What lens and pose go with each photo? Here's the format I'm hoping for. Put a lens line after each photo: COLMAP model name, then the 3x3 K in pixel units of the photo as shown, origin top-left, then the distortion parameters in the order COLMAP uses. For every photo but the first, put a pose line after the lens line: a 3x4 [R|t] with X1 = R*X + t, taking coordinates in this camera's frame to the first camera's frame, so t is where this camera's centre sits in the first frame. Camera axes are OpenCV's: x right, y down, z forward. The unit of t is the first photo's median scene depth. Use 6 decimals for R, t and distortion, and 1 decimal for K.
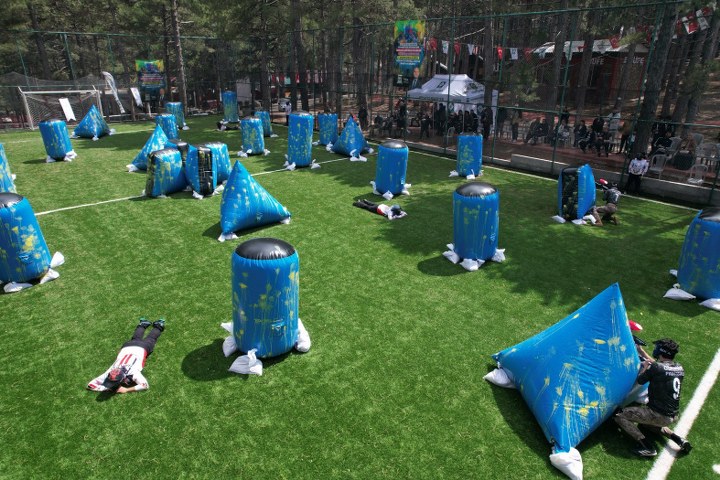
lens RADIAL K [[461.5, 0, 361.9], [0, 461.5, 242.4], [0, 0, 1]] dist [-0.076013, 0.067590]
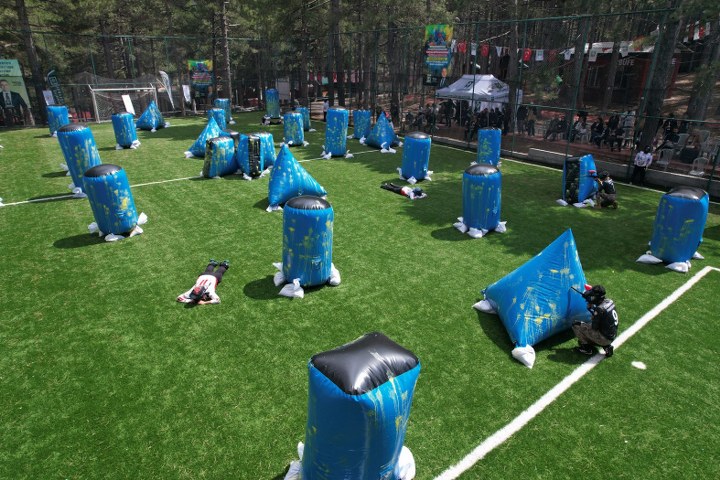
lens RADIAL K [[461.5, 0, 361.9], [0, 461.5, 242.4], [0, 0, 1]] dist [-0.076013, 0.067590]
pose [[0.997117, 0.028632, -0.070265, 0.020221], [-0.028667, 0.999589, 0.000515, 0.061437], [0.070251, 0.001501, 0.997528, -0.160059]]
